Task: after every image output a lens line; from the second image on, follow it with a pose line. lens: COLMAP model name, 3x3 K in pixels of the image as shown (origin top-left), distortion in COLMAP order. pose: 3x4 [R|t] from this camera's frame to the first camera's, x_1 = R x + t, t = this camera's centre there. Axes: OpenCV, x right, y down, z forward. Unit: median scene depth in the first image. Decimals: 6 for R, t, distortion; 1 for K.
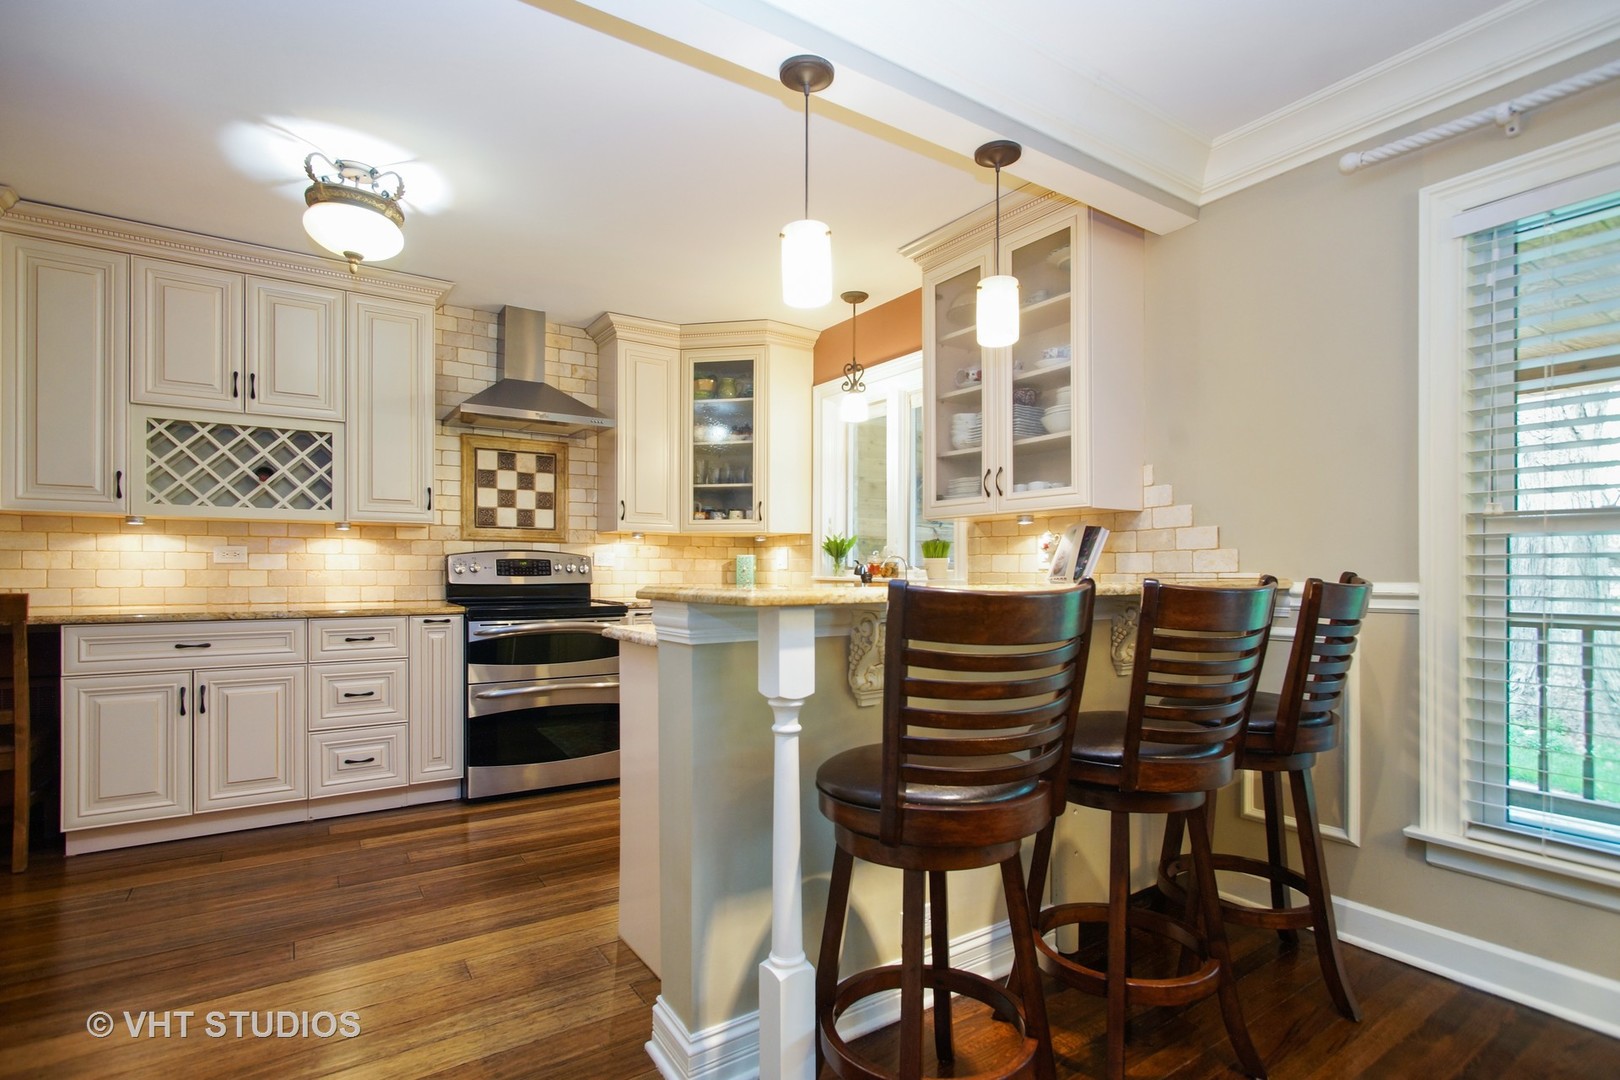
lens RADIAL K [[791.3, 0, 810.4], [0, 791.3, 558.3], [0, 0, 1]] dist [-0.002817, -0.000532]
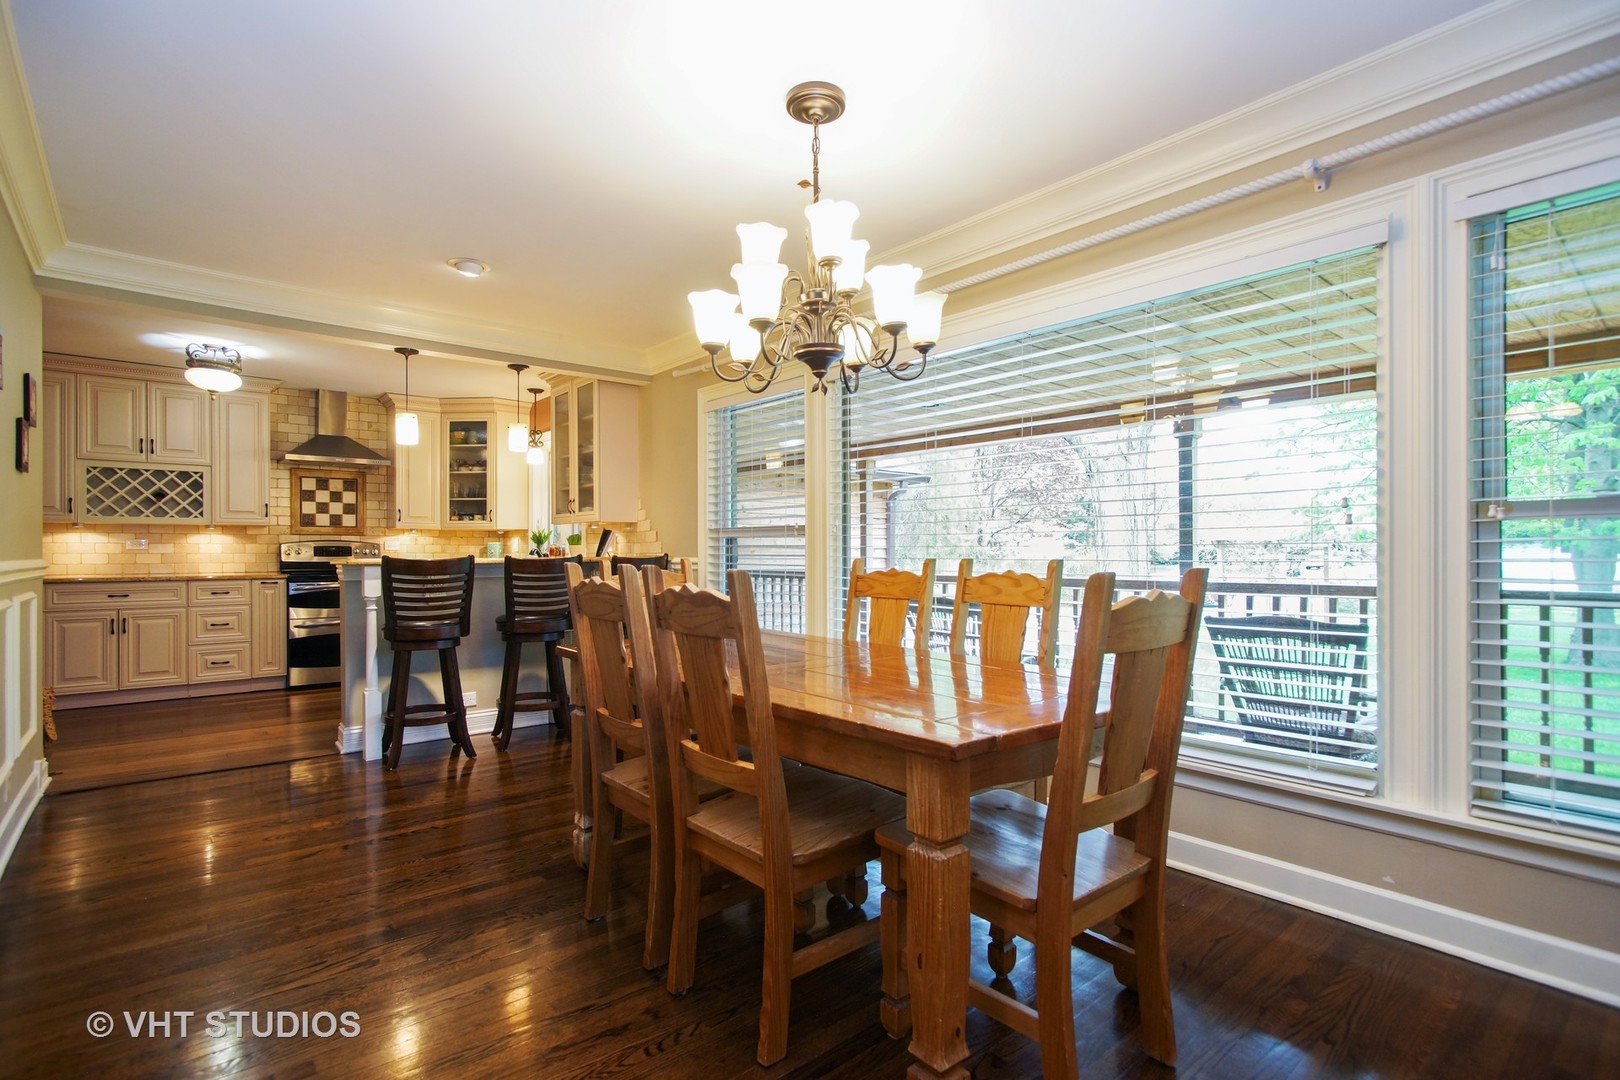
lens RADIAL K [[781.4, 0, 810.0], [0, 781.4, 540.0], [0, 0, 1]] dist [0.002128, 0.000980]
pose [[0.994023, -0.002018, 0.109151, 0.497553], [0.001810, 0.999996, 0.002000, -0.014592], [-0.109155, -0.001791, 0.994023, -0.798075]]
